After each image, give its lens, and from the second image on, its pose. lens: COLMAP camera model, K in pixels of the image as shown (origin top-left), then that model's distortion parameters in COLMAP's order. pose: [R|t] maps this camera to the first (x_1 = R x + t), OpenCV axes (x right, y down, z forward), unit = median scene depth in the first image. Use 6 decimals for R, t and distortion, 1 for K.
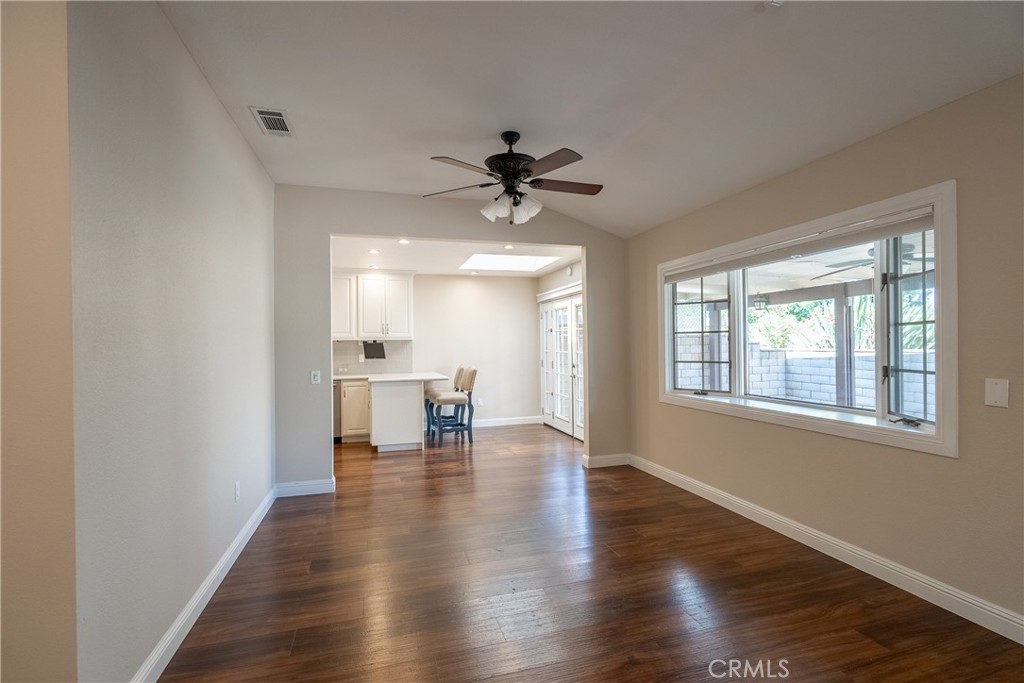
lens RADIAL K [[468.9, 0, 518.7], [0, 468.9, 342.9], [0, 0, 1]] dist [-0.002428, -0.000589]
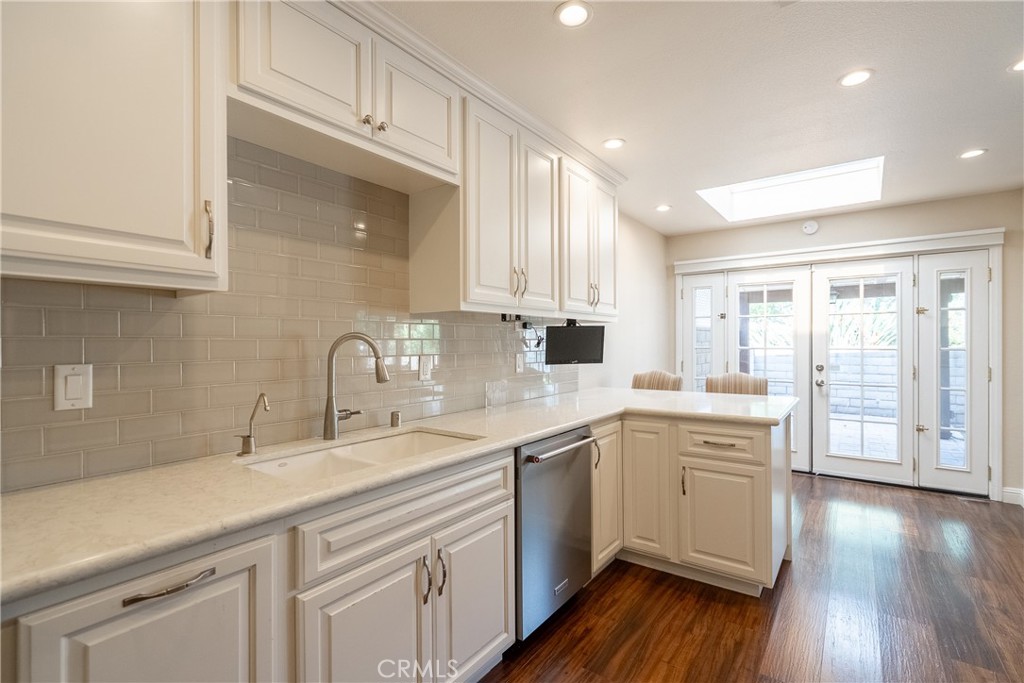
lens RADIAL K [[468.9, 0, 513.7], [0, 468.9, 342.4], [0, 0, 1]] dist [-0.002428, -0.000589]
pose [[0.791271, 0.009537, 0.611391, -0.590124], [-0.009880, 0.999947, -0.002812, 0.015868], [-0.611385, -0.003815, 0.791324, 0.656221]]
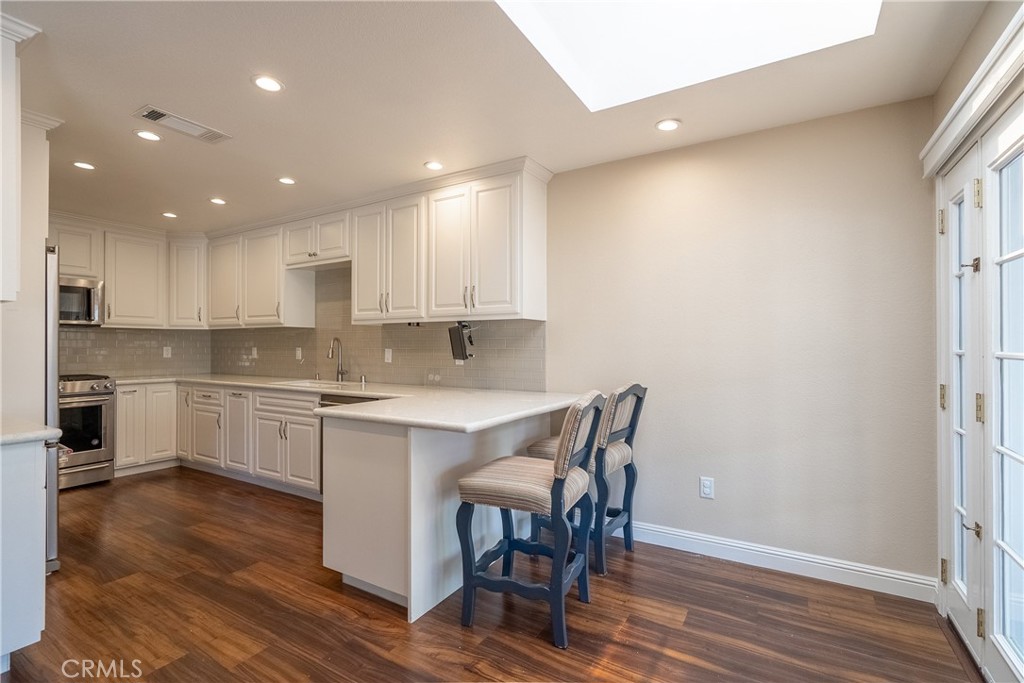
lens RADIAL K [[468.9, 0, 513.6], [0, 468.9, 343.1], [0, 0, 1]] dist [-0.002428, -0.000589]
pose [[0.682107, 0.010161, -0.731181, 0.083099], [-0.003793, 0.999939, 0.010358, 0.011374], [0.731242, -0.004292, 0.682105, 0.666631]]
